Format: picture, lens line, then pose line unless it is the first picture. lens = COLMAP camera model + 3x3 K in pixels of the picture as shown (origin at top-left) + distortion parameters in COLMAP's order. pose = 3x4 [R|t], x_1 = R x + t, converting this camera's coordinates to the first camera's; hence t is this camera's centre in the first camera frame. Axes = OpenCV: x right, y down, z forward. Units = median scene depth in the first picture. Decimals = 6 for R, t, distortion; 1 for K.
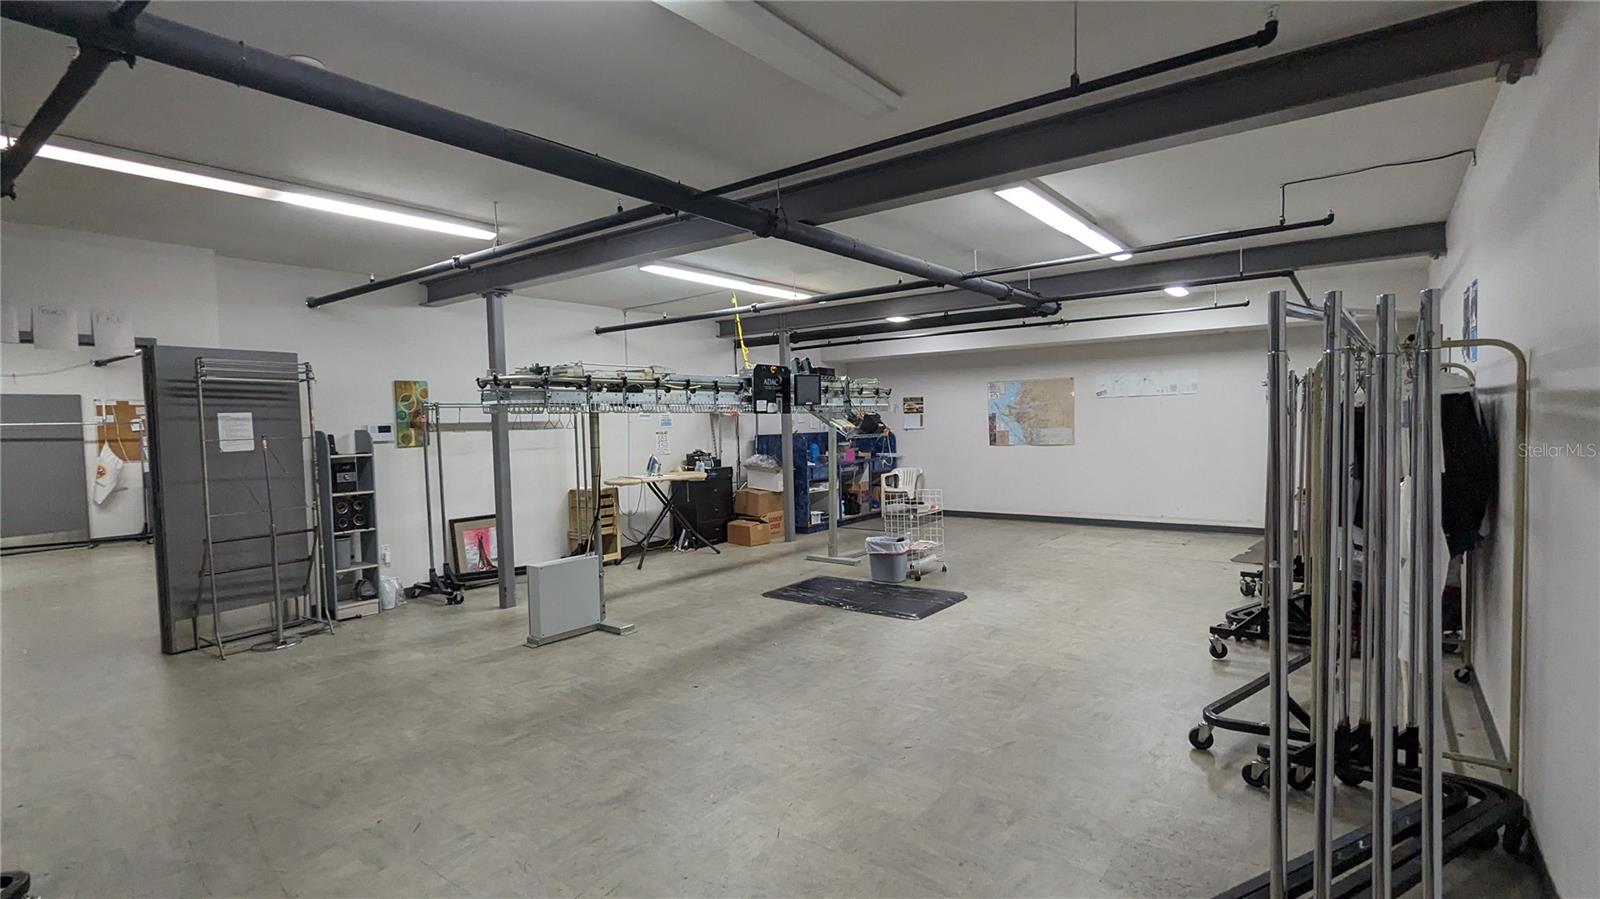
lens RADIAL K [[763.3, 0, 808.3], [0, 763.3, 448.0], [0, 0, 1]] dist [0.000383, 0.004586]
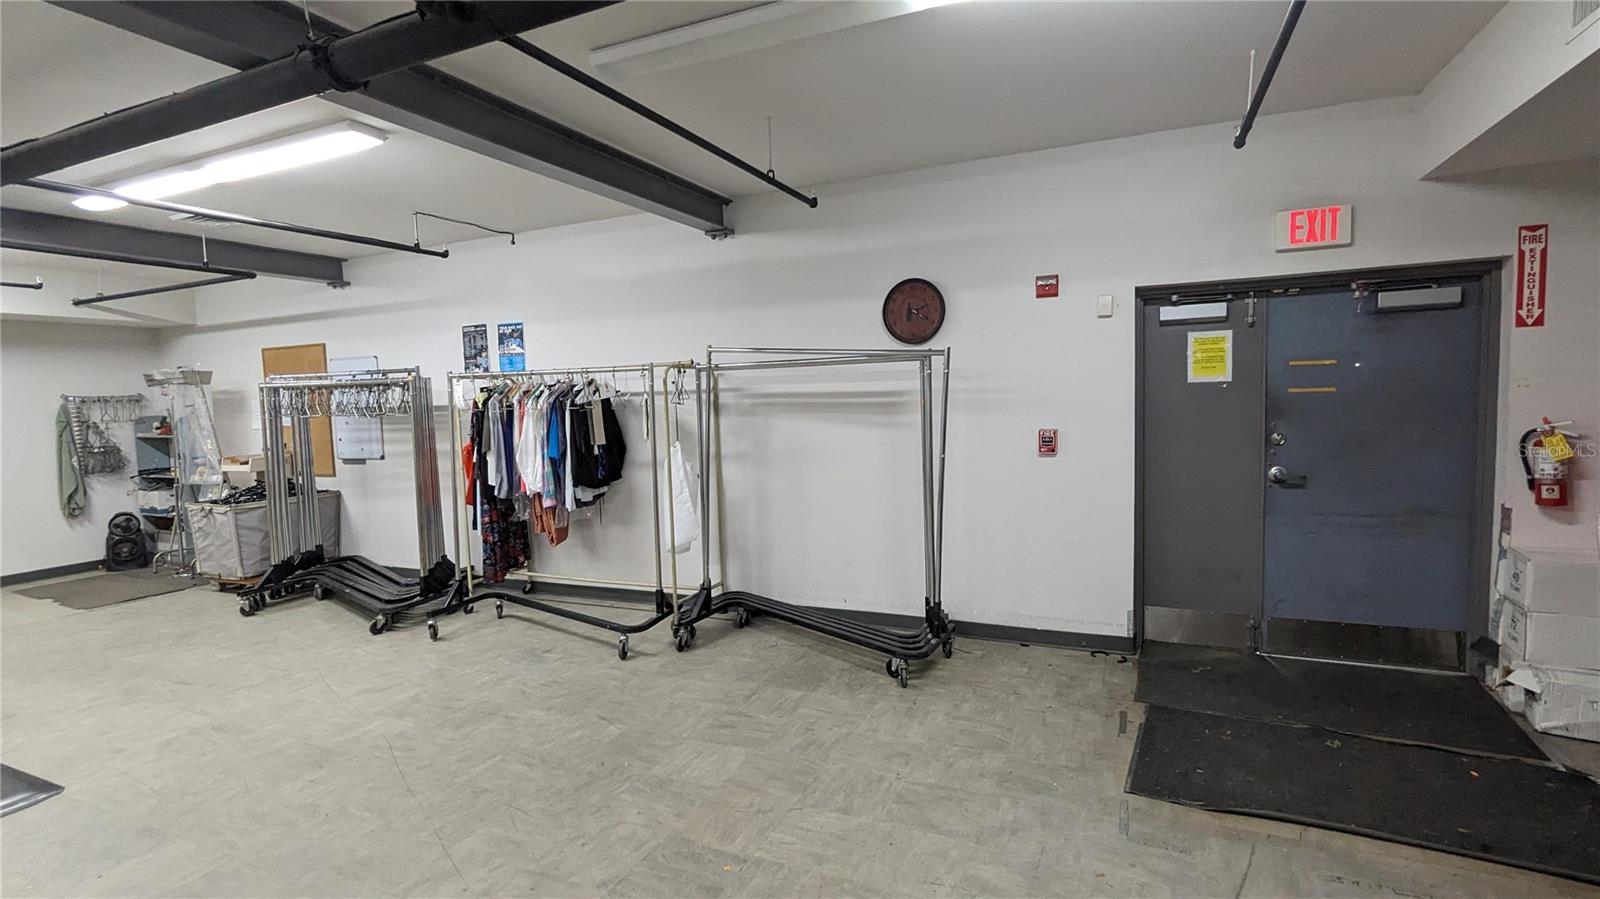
lens RADIAL K [[763.3, 0, 779.0], [0, 763.3, 443.3], [0, 0, 1]] dist [0.000383, 0.004586]
pose [[-0.207299, -0.028931, 0.977850, -0.676879], [0.072404, 0.996367, 0.044828, -0.014841], [-0.975595, 0.080093, -0.204452, 0.802144]]
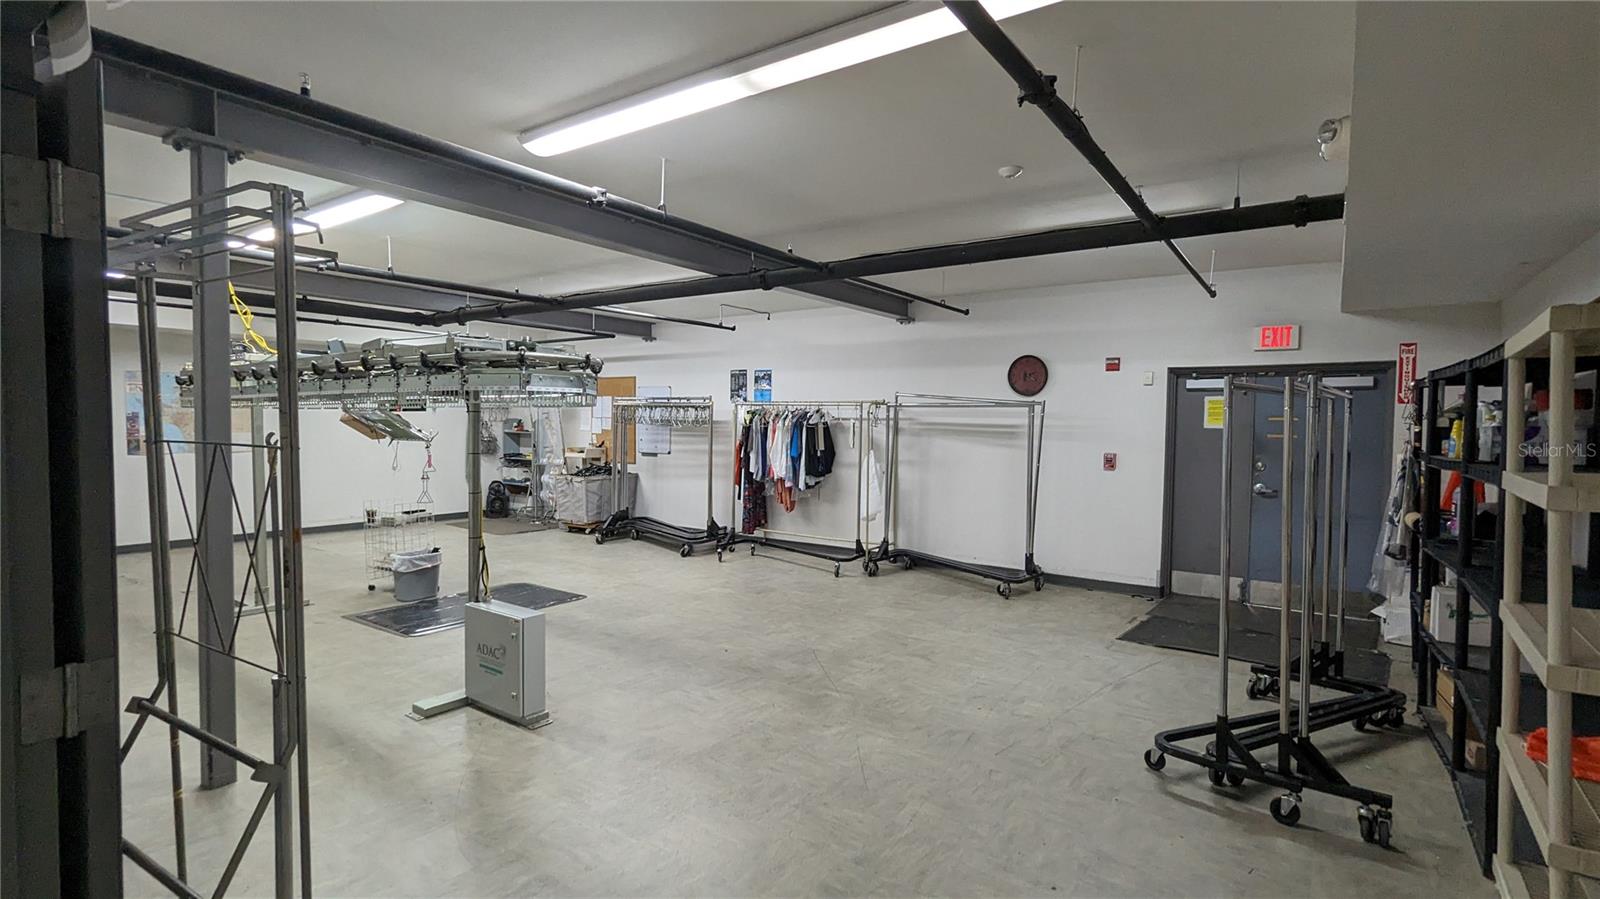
lens RADIAL K [[763.3, 0, 791.1], [0, 763.3, 452.6], [0, 0, 1]] dist [0.000383, 0.004586]
pose [[-0.039038, -0.015598, 0.999116, -1.379189], [0.023757, 0.999581, 0.016533, -0.005734], [-0.998955, 0.024381, -0.038651, 0.990122]]
